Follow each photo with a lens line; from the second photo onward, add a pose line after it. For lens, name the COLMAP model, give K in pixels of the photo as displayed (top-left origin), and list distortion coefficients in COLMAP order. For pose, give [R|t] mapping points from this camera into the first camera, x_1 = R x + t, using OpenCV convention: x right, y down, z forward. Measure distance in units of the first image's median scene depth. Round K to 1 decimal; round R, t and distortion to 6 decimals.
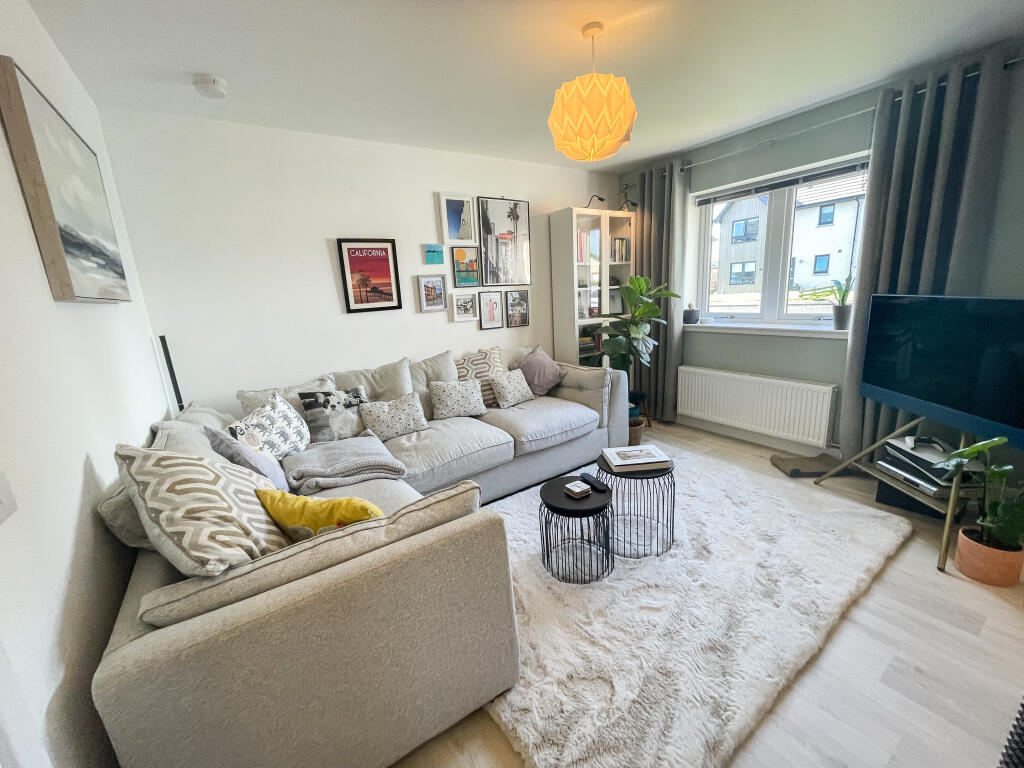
lens RADIAL K [[413.6, 0, 512.3], [0, 413.6, 381.8], [0, 0, 1]] dist [-0.001399, -0.000787]
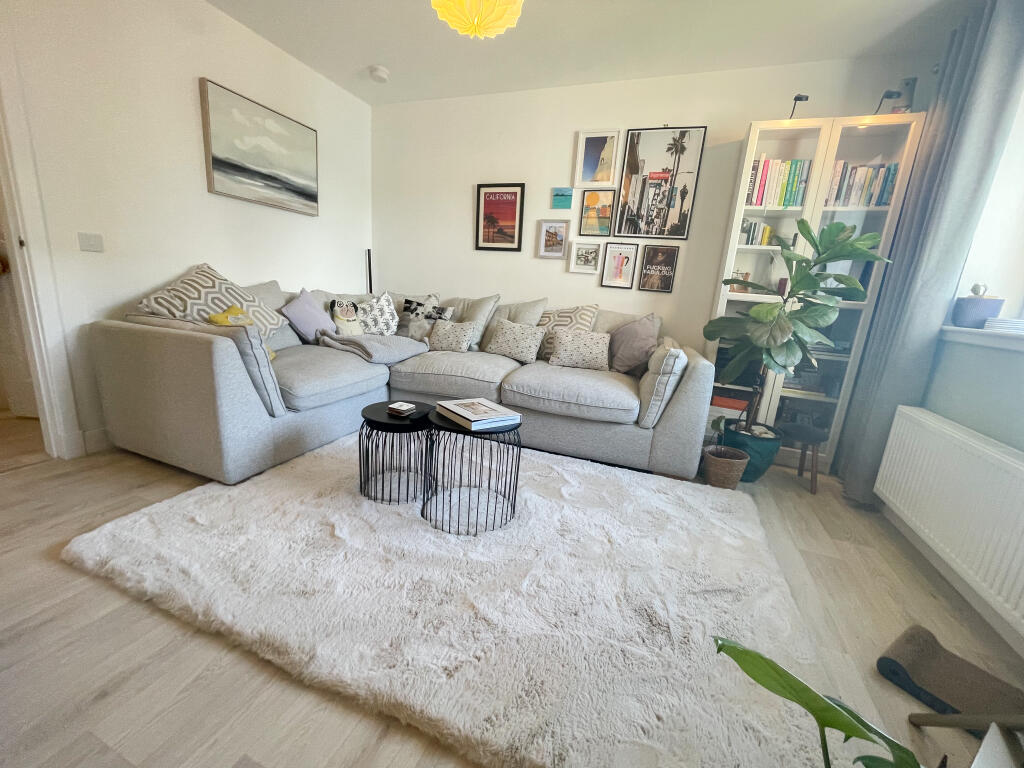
lens RADIAL K [[413.6, 0, 513.0], [0, 413.6, 382.3], [0, 0, 1]] dist [-0.001399, -0.000787]
pose [[0.567471, 0.280445, -0.774163, 0.622217], [-0.279959, 0.949911, 0.138897, -0.000316], [0.774339, 0.137914, 0.617559, 0.371779]]
